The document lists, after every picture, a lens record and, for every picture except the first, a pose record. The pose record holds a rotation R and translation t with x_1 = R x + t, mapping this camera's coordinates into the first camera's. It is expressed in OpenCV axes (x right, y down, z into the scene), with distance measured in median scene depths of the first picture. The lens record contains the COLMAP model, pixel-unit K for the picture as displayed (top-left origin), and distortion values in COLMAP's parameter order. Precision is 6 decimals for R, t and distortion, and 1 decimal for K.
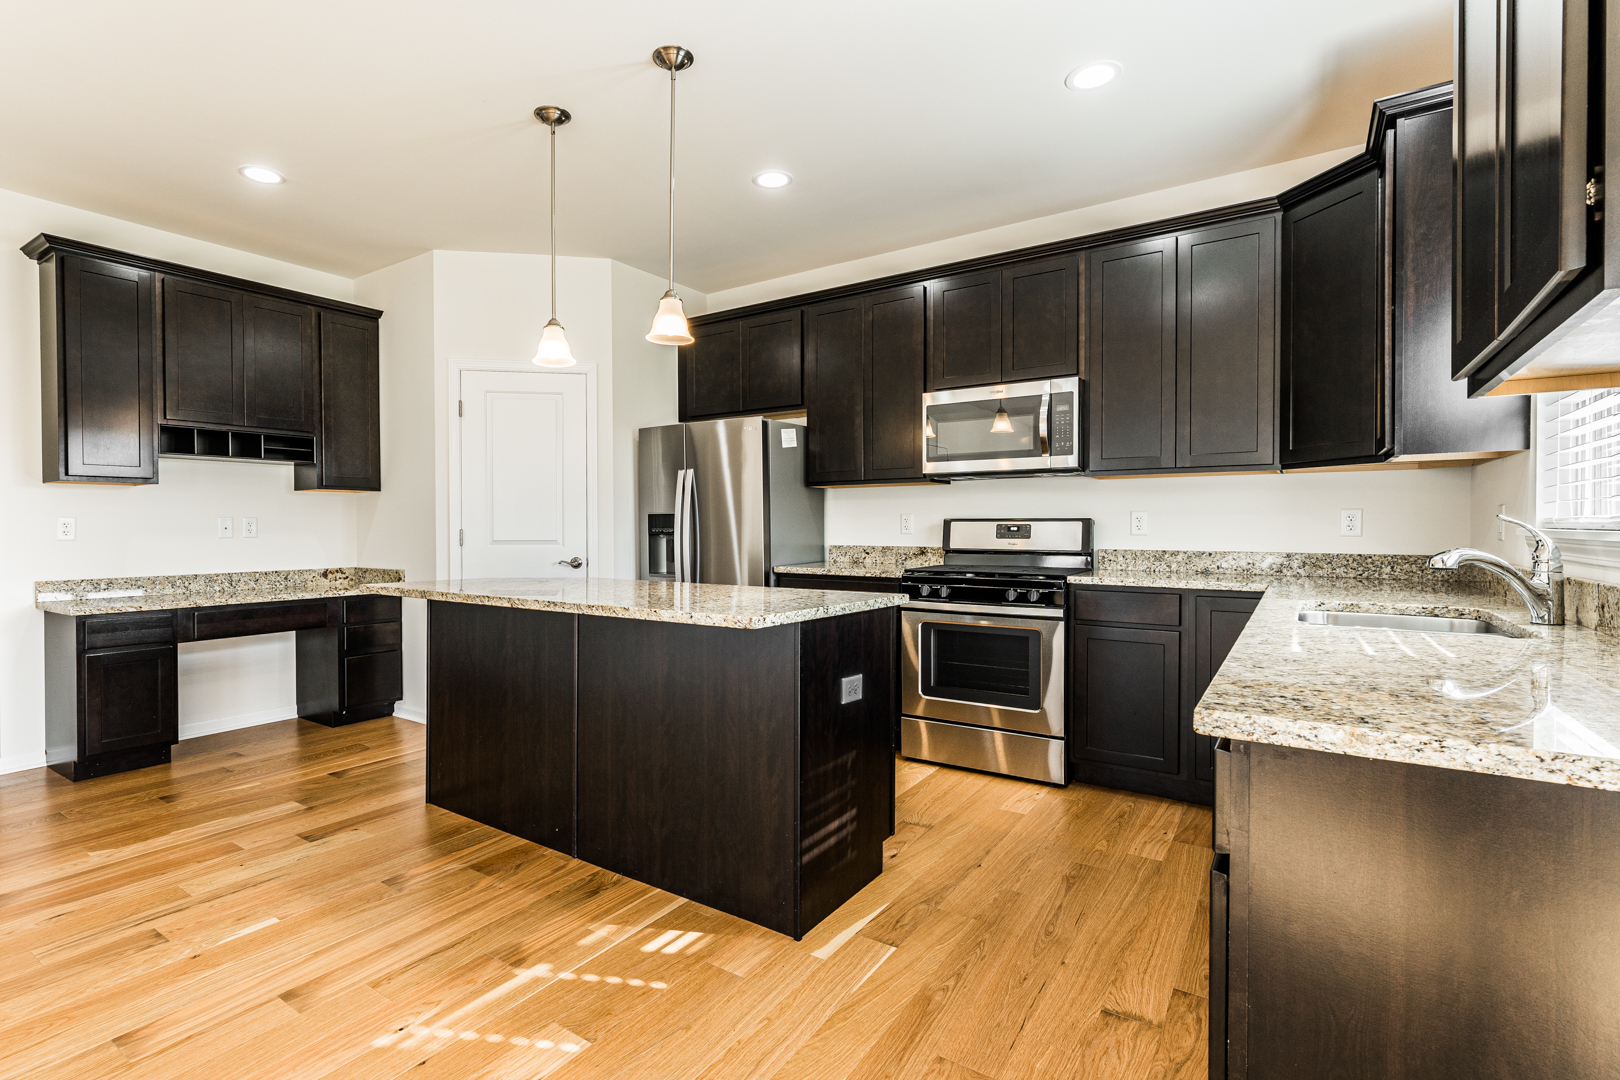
lens RADIAL K [[663.2, 0, 810.4], [0, 663.2, 529.0], [0, 0, 1]] dist [0.001823, 0.000221]
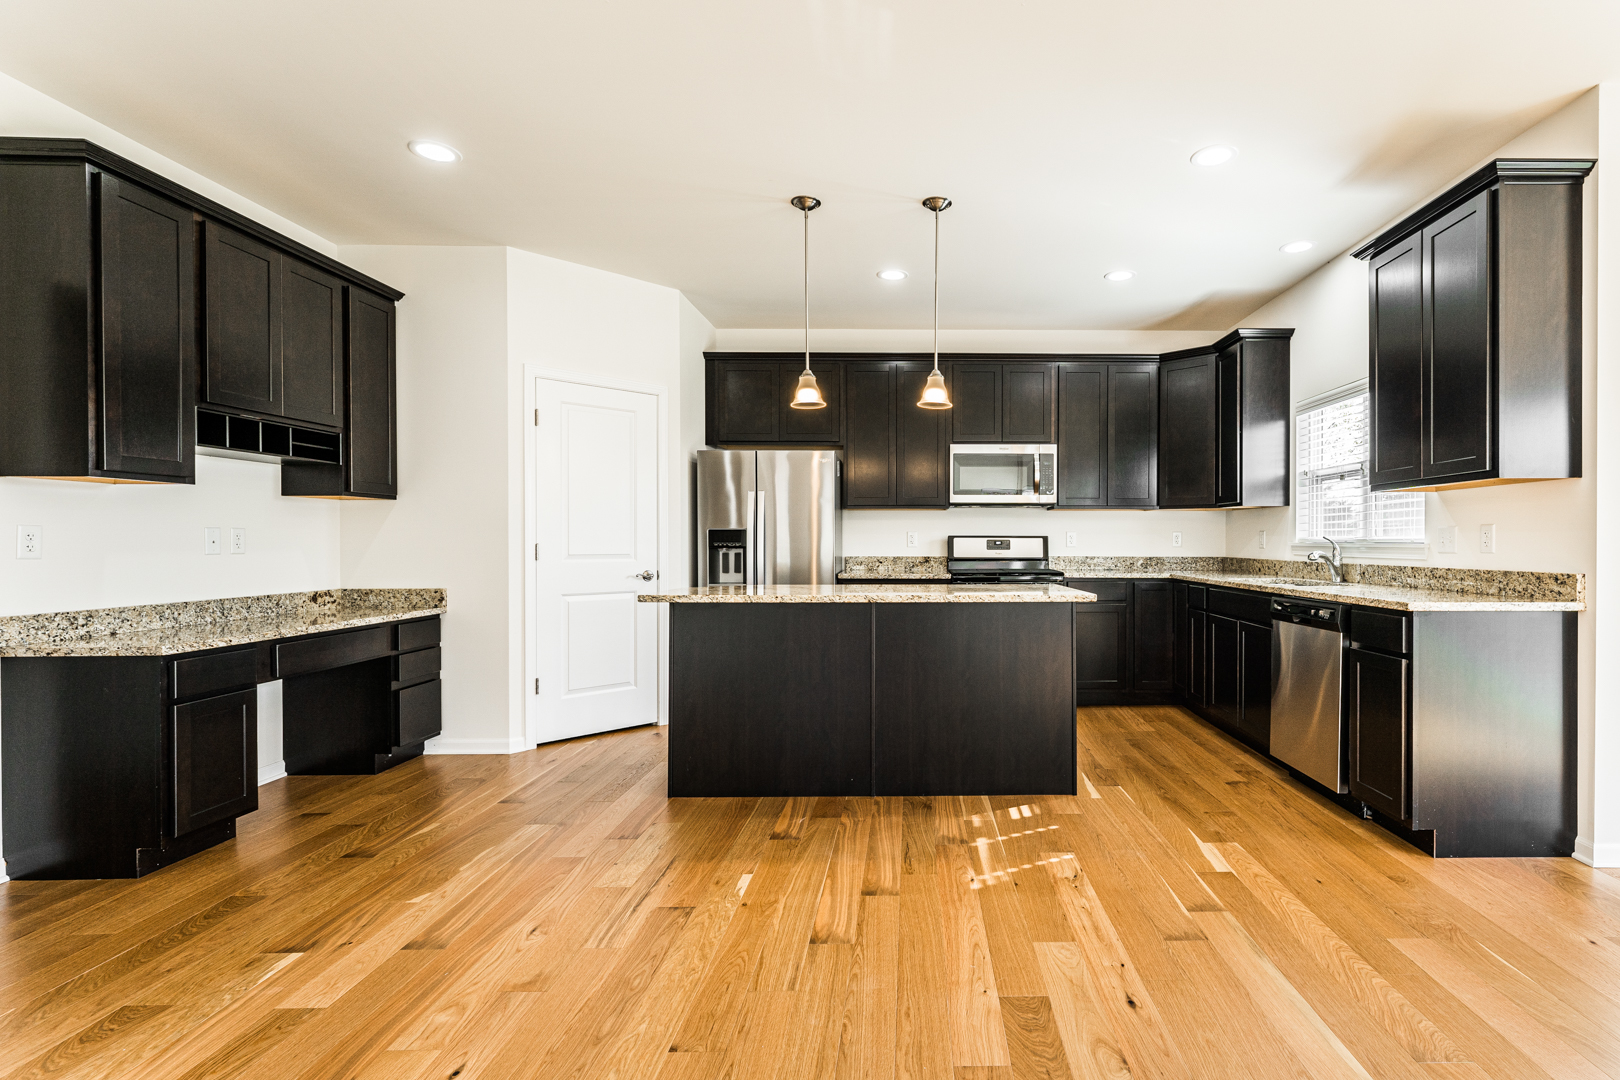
lens RADIAL K [[682.3, 0, 810.0], [0, 682.3, 540.0], [0, 0, 1]] dist [0.001108, 0.000069]
pose [[0.856215, 0.002811, 0.516613, -0.840290], [0.000783, 0.999977, -0.006738, 0.003039], [-0.516620, 0.006174, 0.856193, -0.058124]]
